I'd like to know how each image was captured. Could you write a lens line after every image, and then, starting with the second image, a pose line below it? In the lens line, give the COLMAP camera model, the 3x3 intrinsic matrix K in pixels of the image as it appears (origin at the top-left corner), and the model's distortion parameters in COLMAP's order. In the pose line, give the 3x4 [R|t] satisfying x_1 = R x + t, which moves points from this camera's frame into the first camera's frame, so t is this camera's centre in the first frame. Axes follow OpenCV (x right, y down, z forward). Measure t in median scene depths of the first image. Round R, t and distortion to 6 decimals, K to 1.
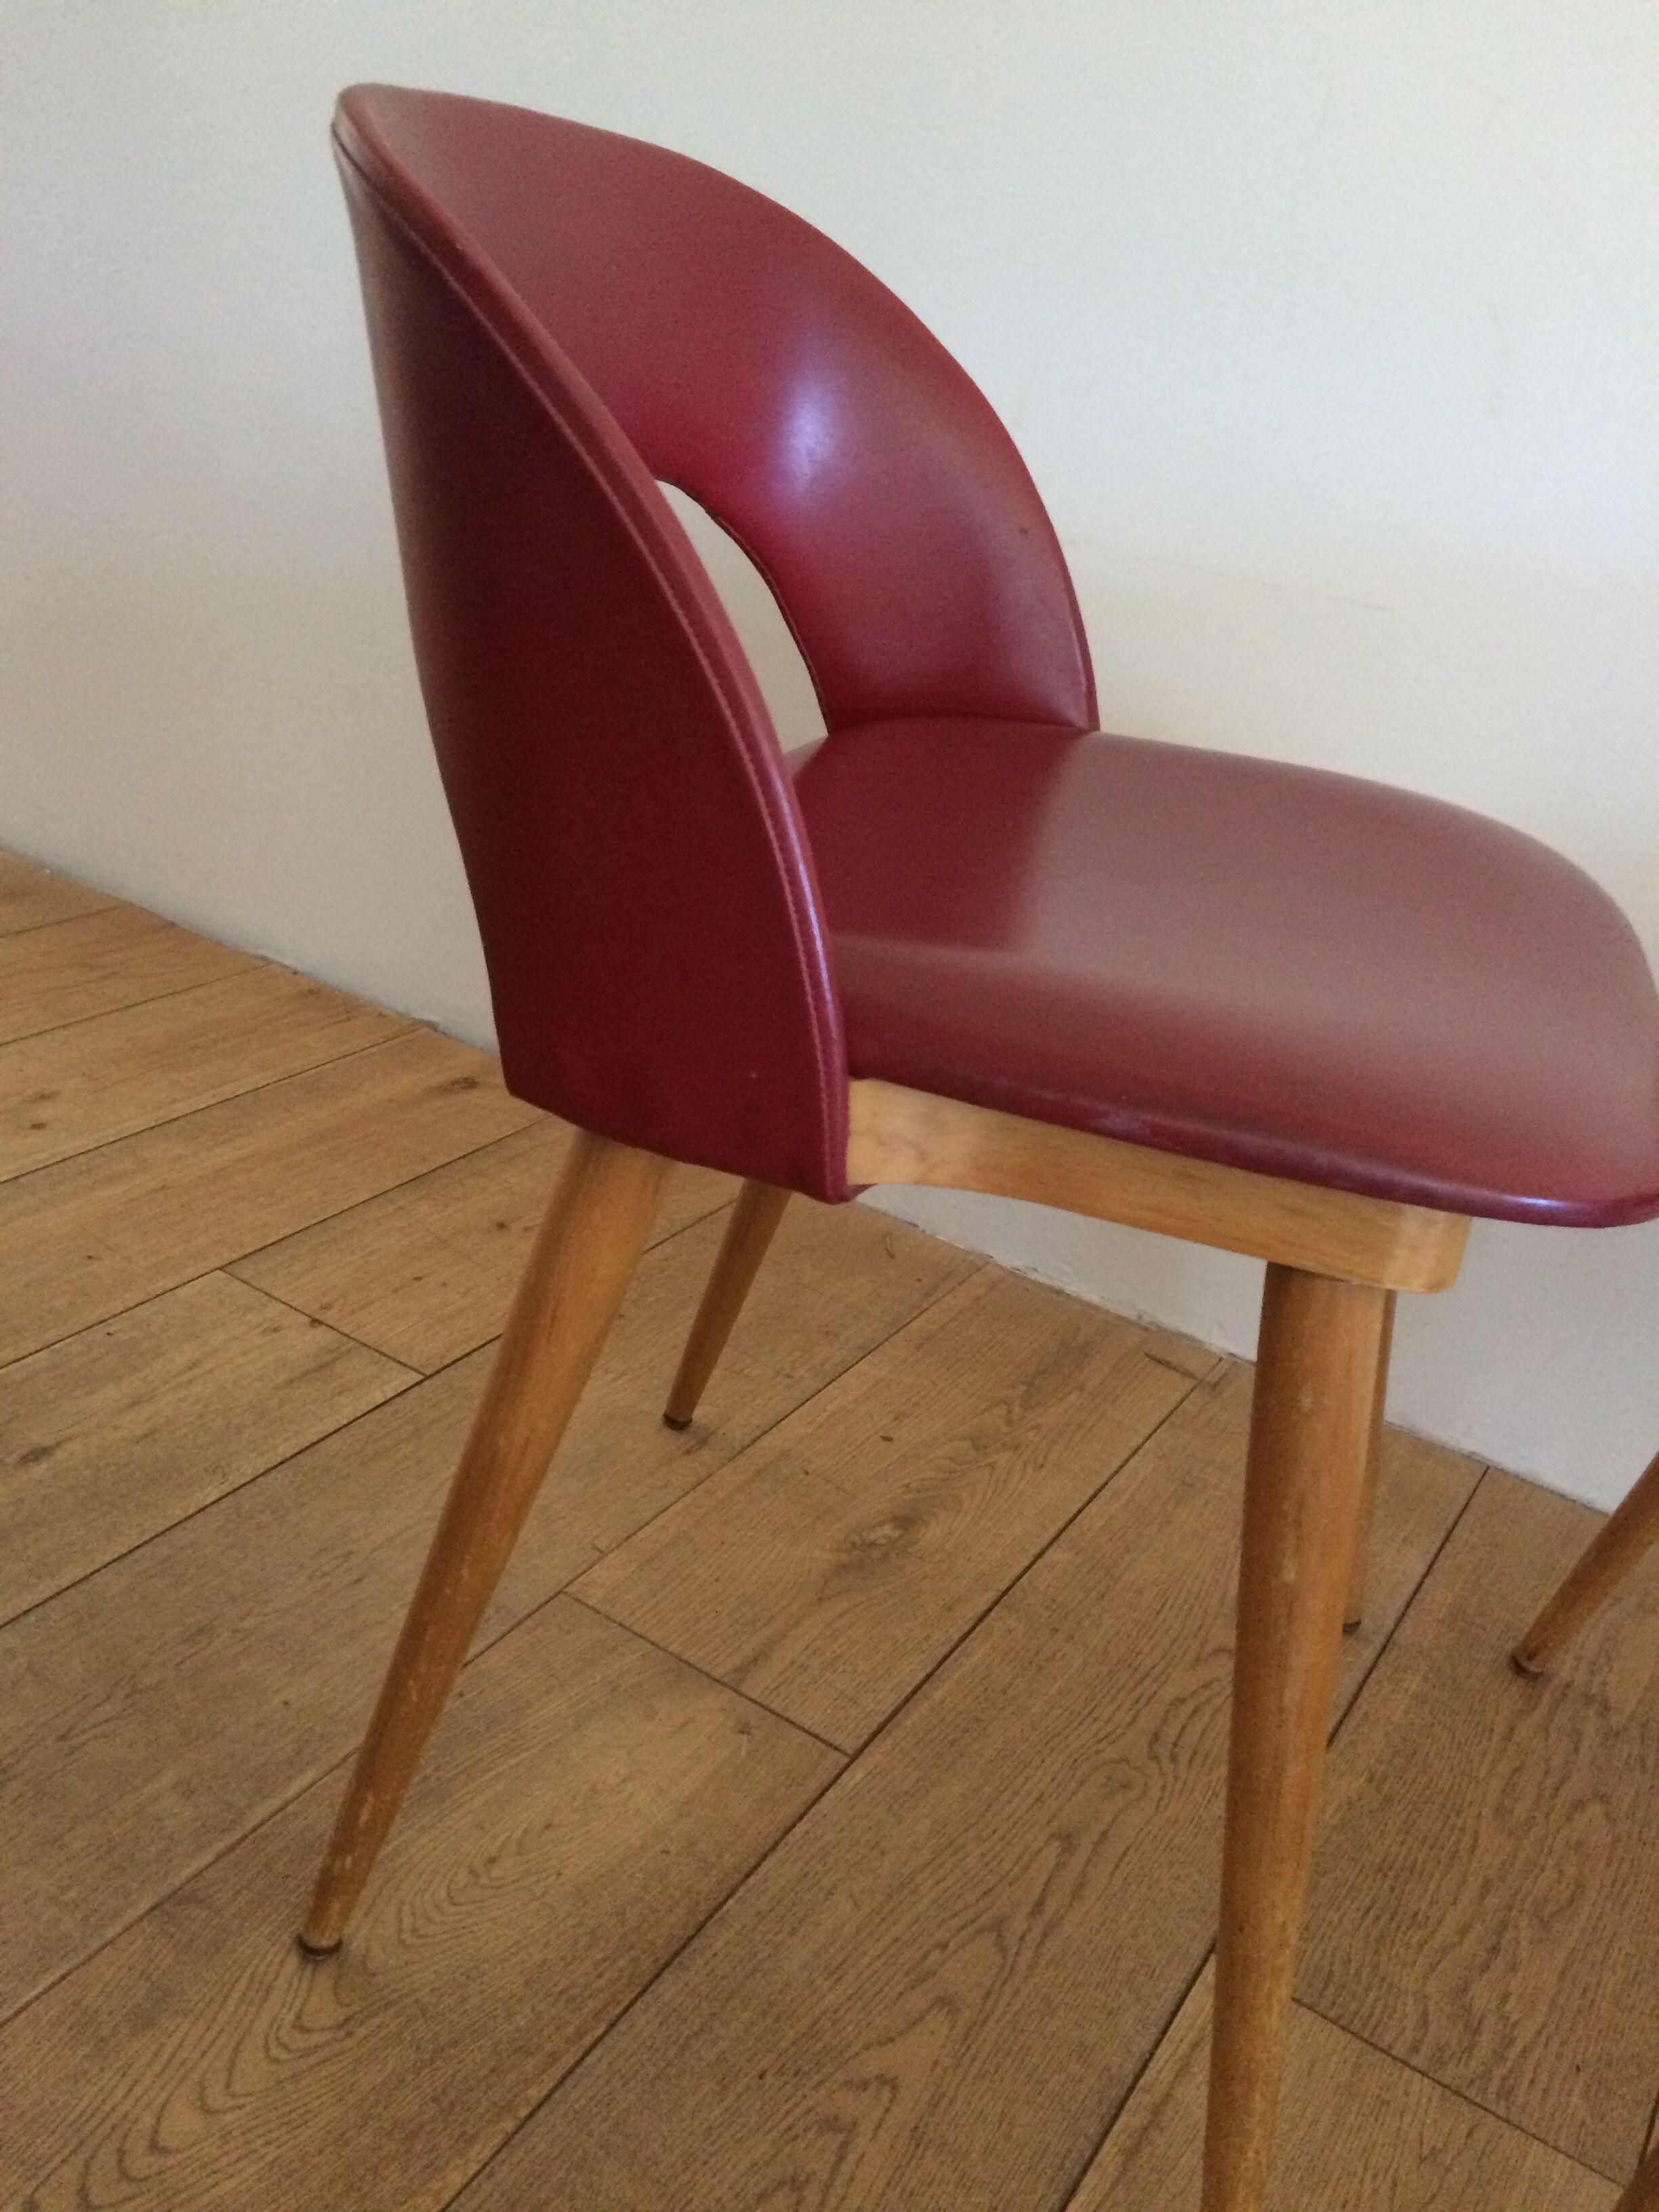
lens RADIAL K [[1906.7, 0, 829.5], [0, 1906.7, 1100.0], [0, 0, 1]] dist [0.078580, -0.111677]
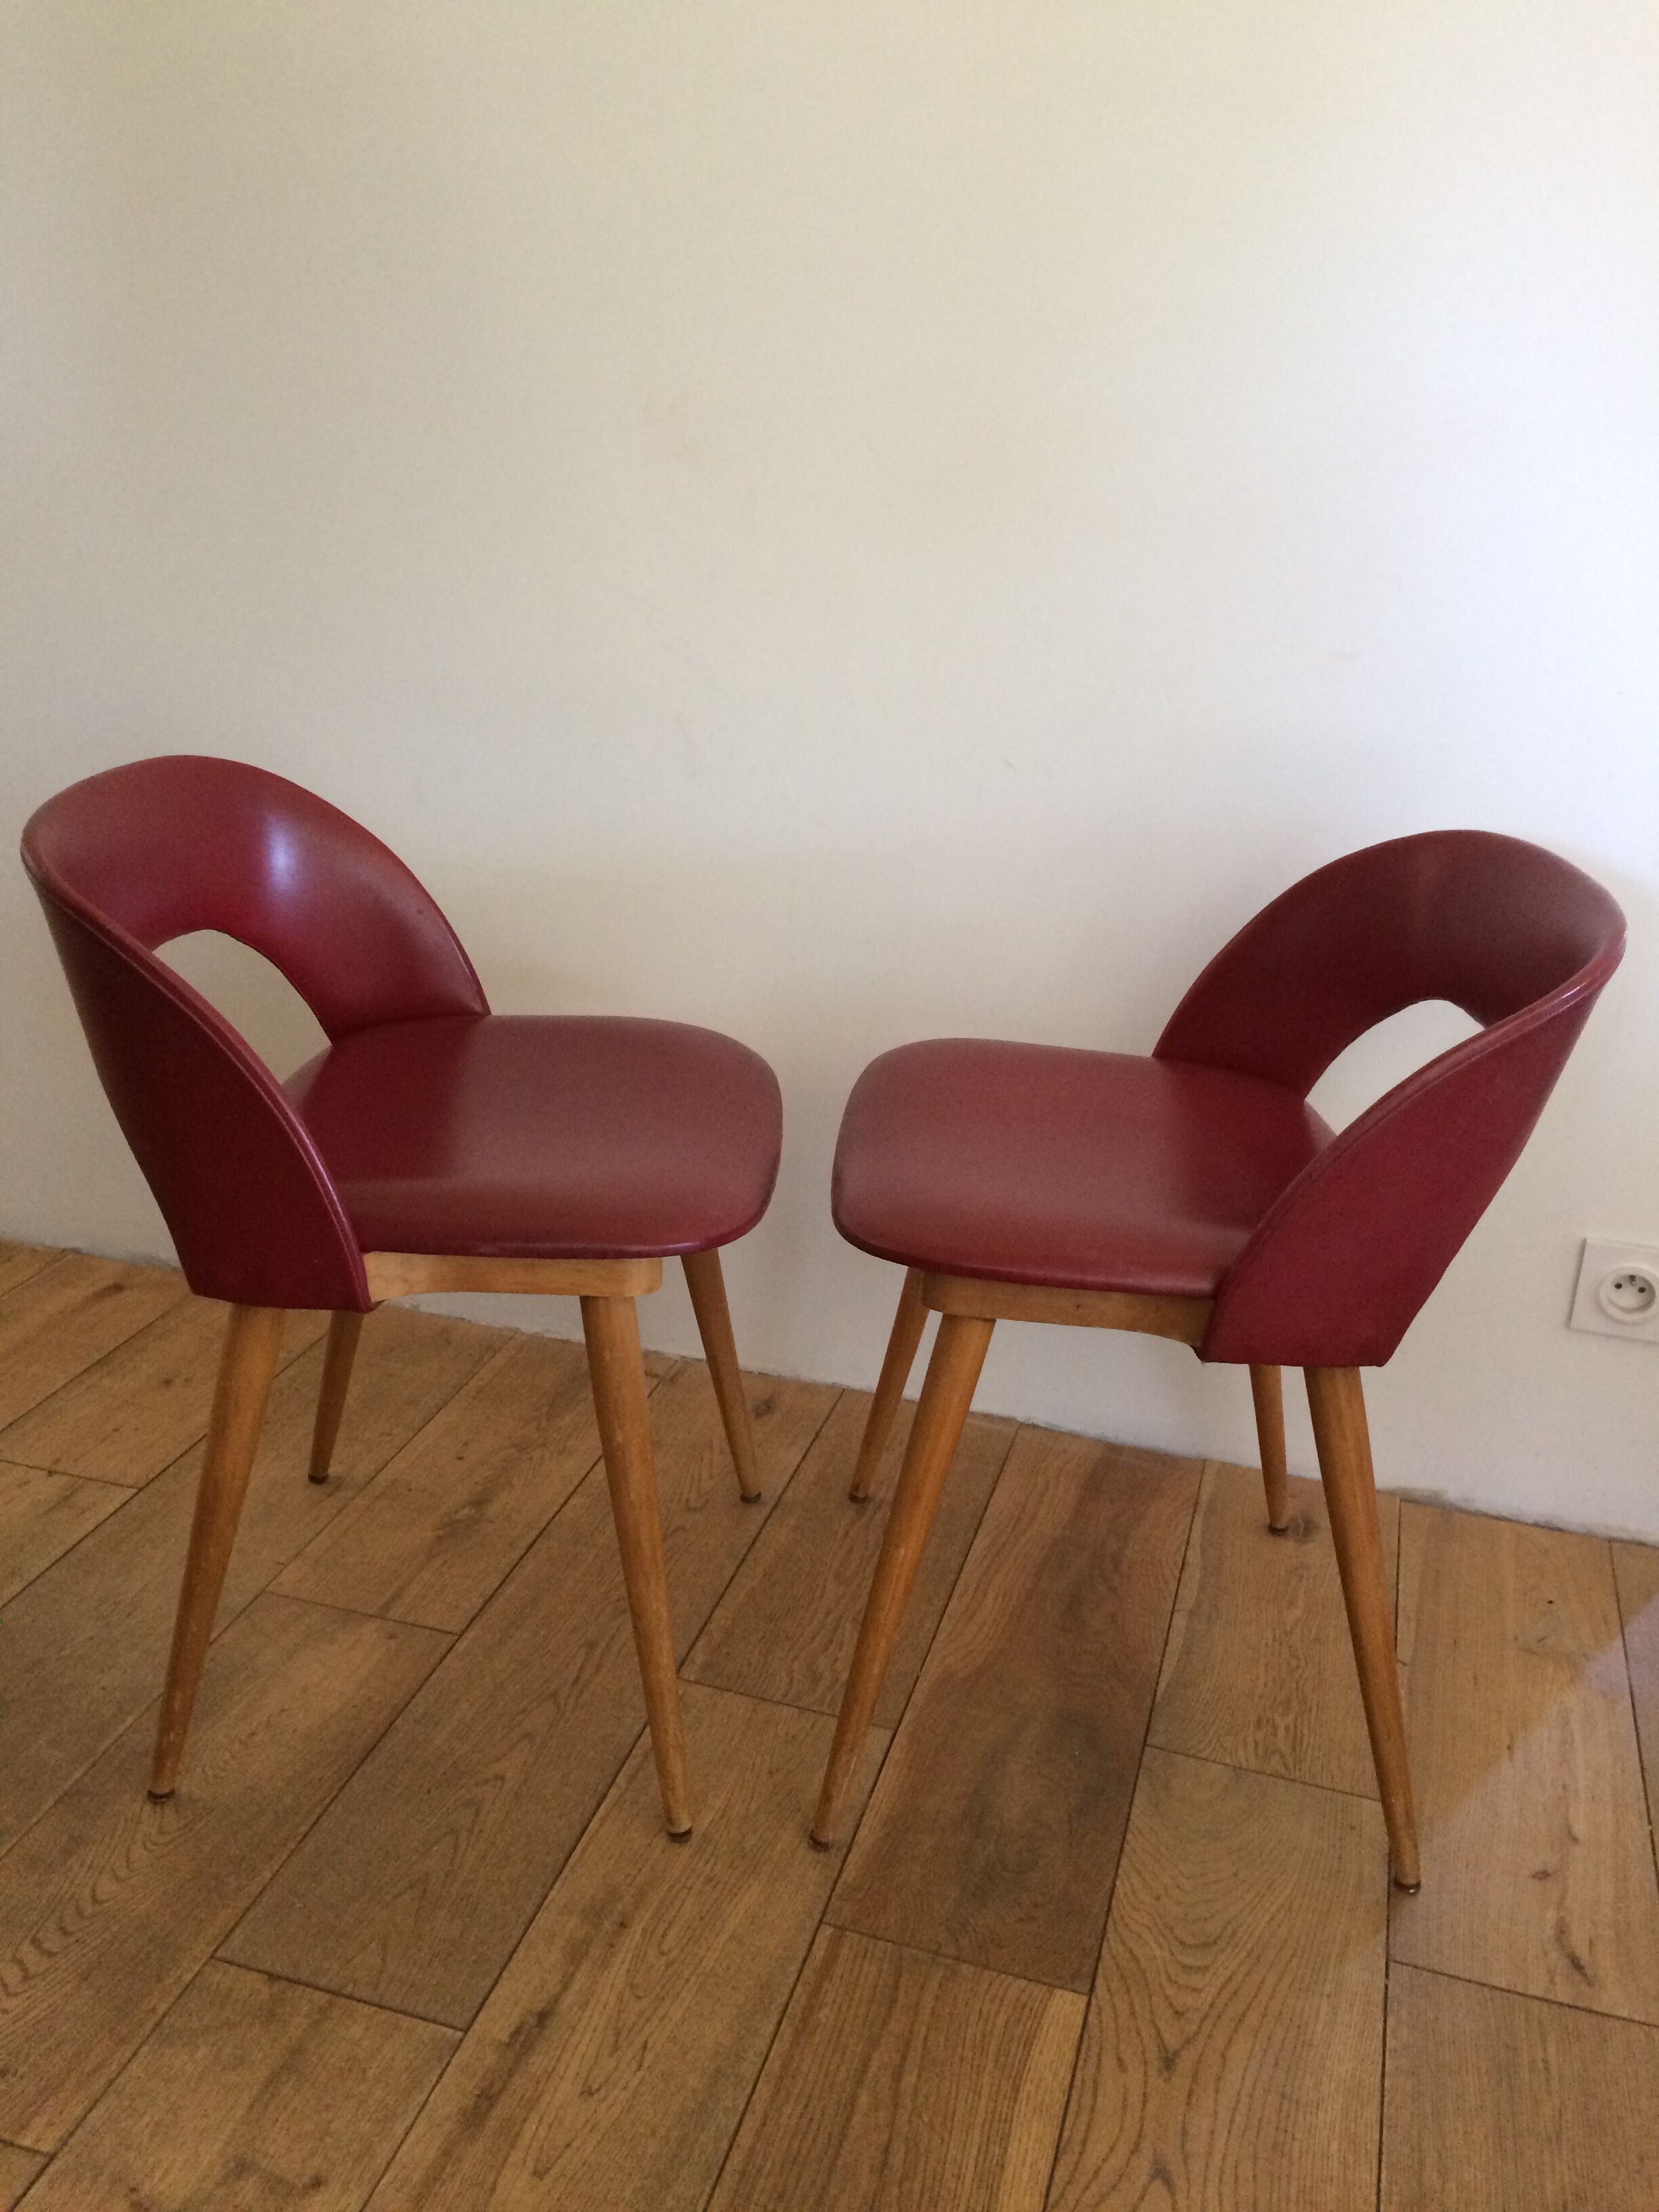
lens RADIAL K [[1906.7, 0, 836.2], [0, 1906.7, 1104.2], [0, 0, 1]] dist [0.078580, -0.111677]
pose [[0.958598, -0.189317, 0.212716, 0.055803], [0.197228, 0.980220, -0.016408, -0.021208], [-0.205402, 0.057682, 0.976976, -0.713454]]
